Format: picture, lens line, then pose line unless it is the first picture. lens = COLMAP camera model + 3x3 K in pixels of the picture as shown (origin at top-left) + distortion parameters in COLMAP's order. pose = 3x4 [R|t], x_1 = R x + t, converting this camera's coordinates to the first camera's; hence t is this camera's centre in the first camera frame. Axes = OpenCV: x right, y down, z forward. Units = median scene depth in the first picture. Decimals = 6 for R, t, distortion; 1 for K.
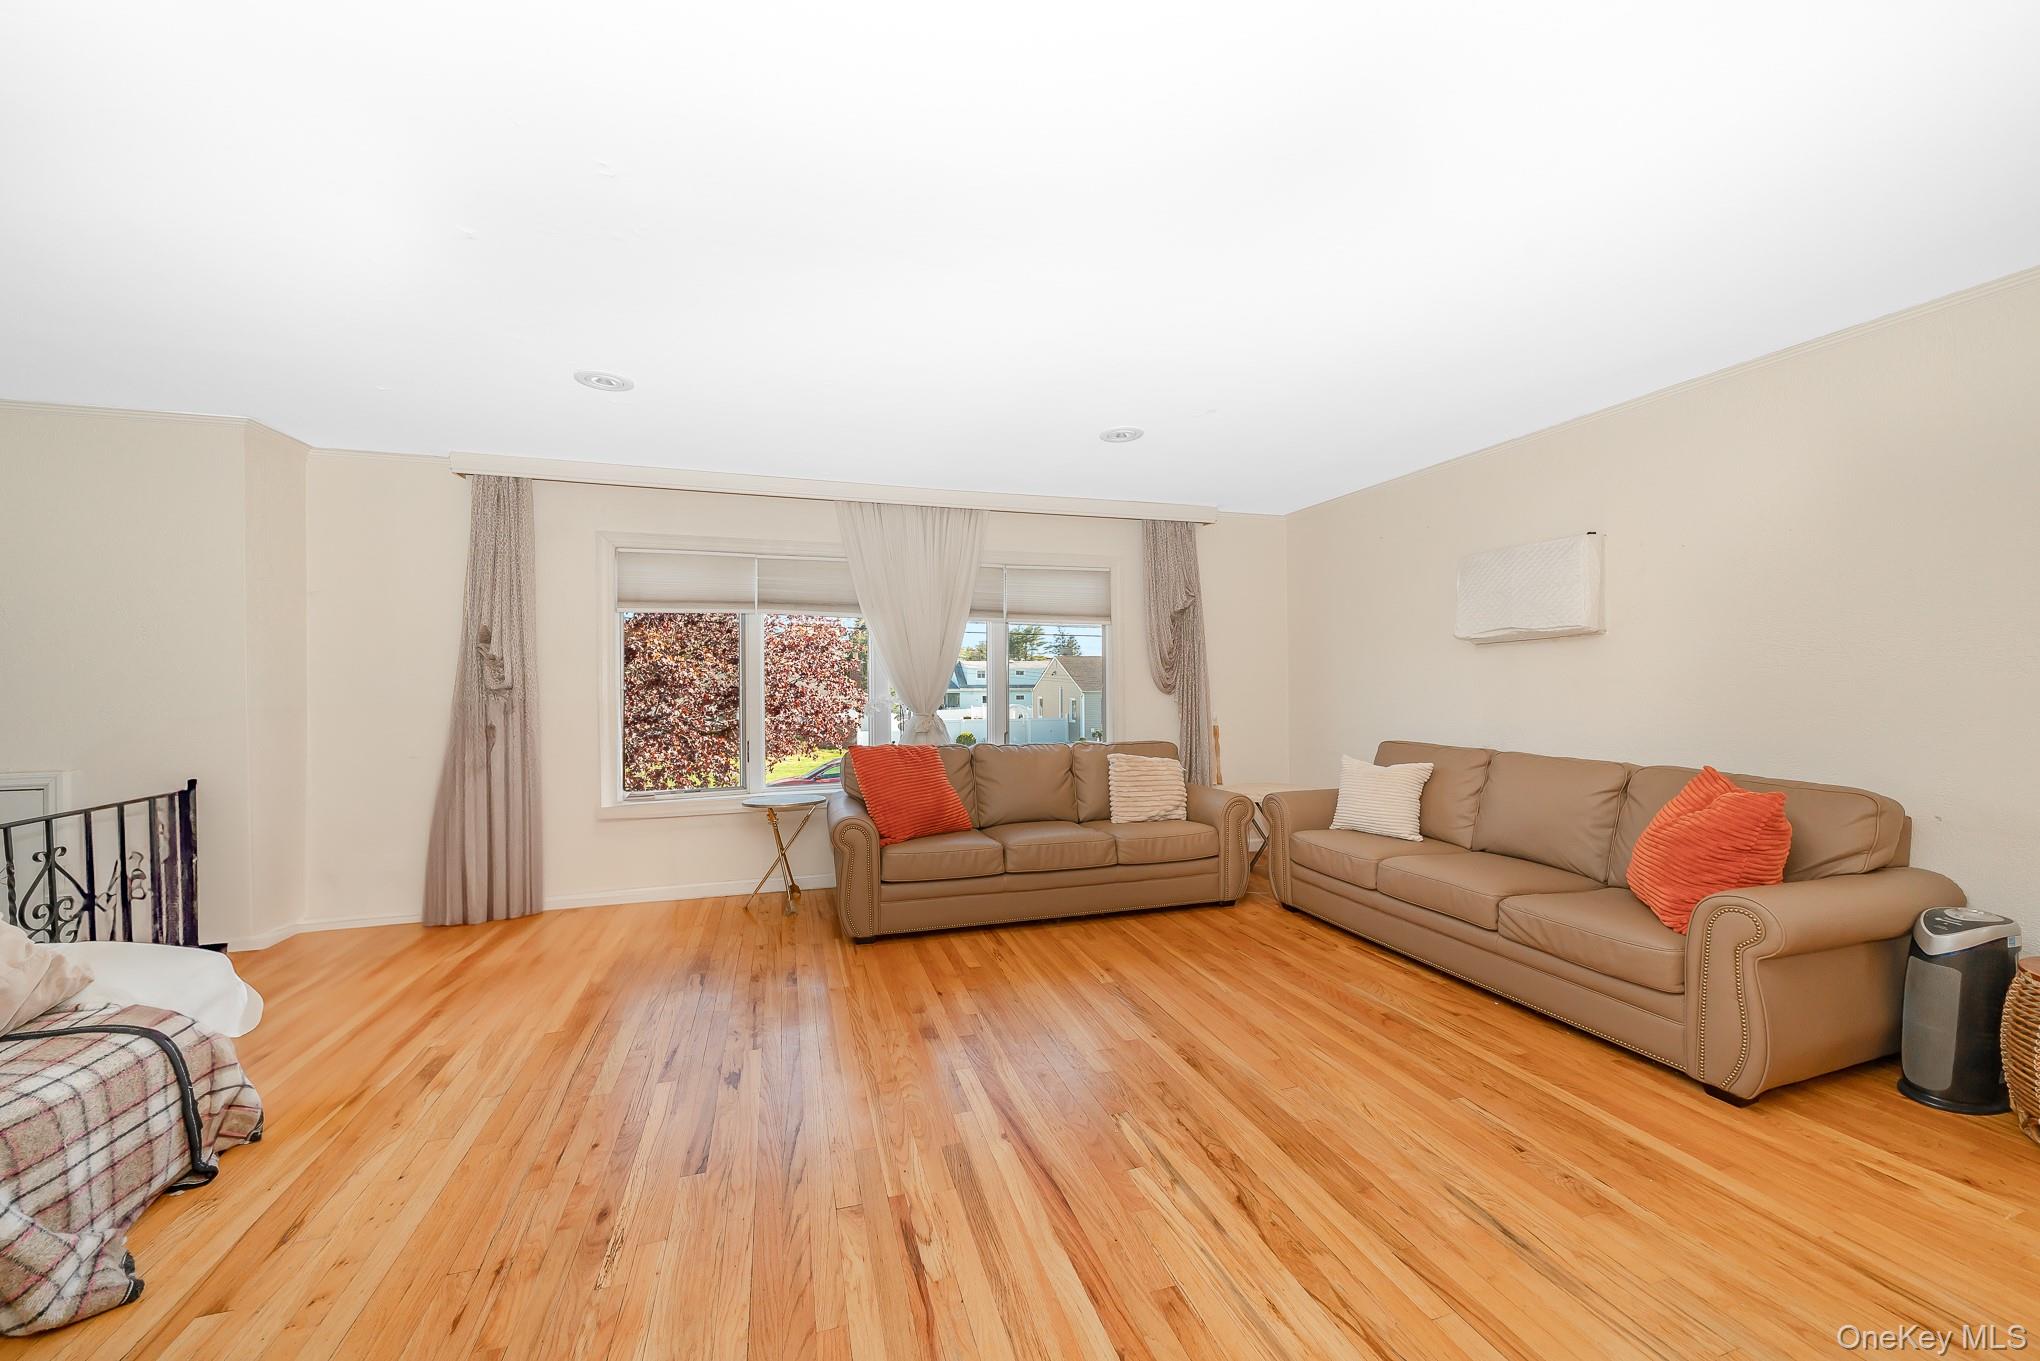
lens RADIAL K [[779.3, 0, 956.3], [0, 779.3, 682.4], [0, 0, 1]] dist [-0.006419, 0.000792]
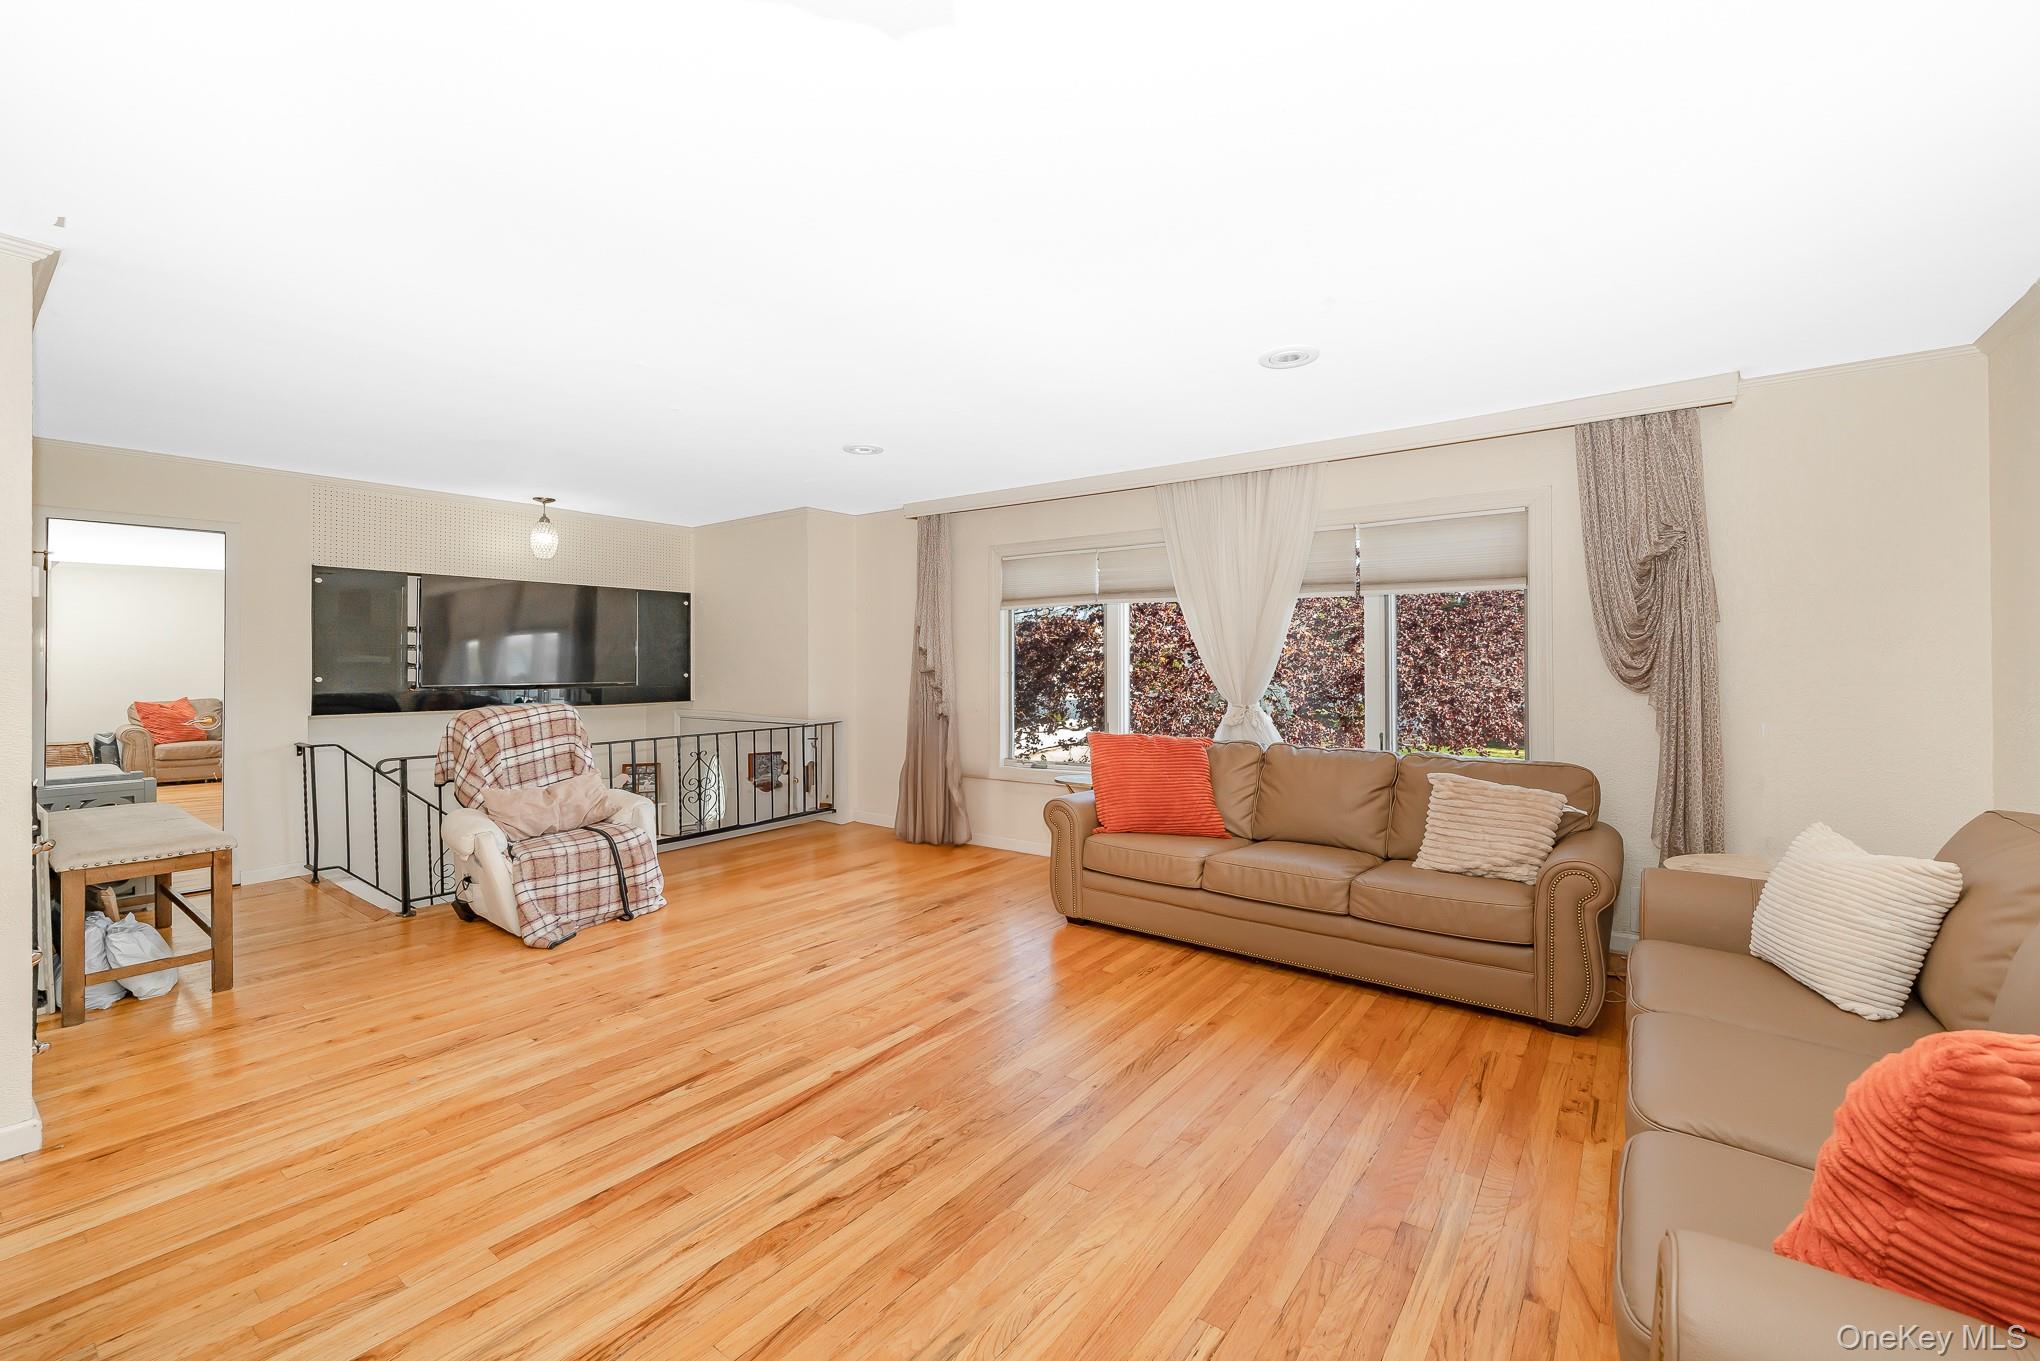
lens RADIAL K [[783.8, 0, 971.6], [0, 783.8, 660.8], [0, 0, 1]] dist [-0.002269, -0.000177]
pose [[0.600850, 0.001921, -0.799359, 0.757746], [-0.002005, 0.999998, 0.000896, -0.016318], [0.799359, 0.001064, 0.600853, 0.319862]]
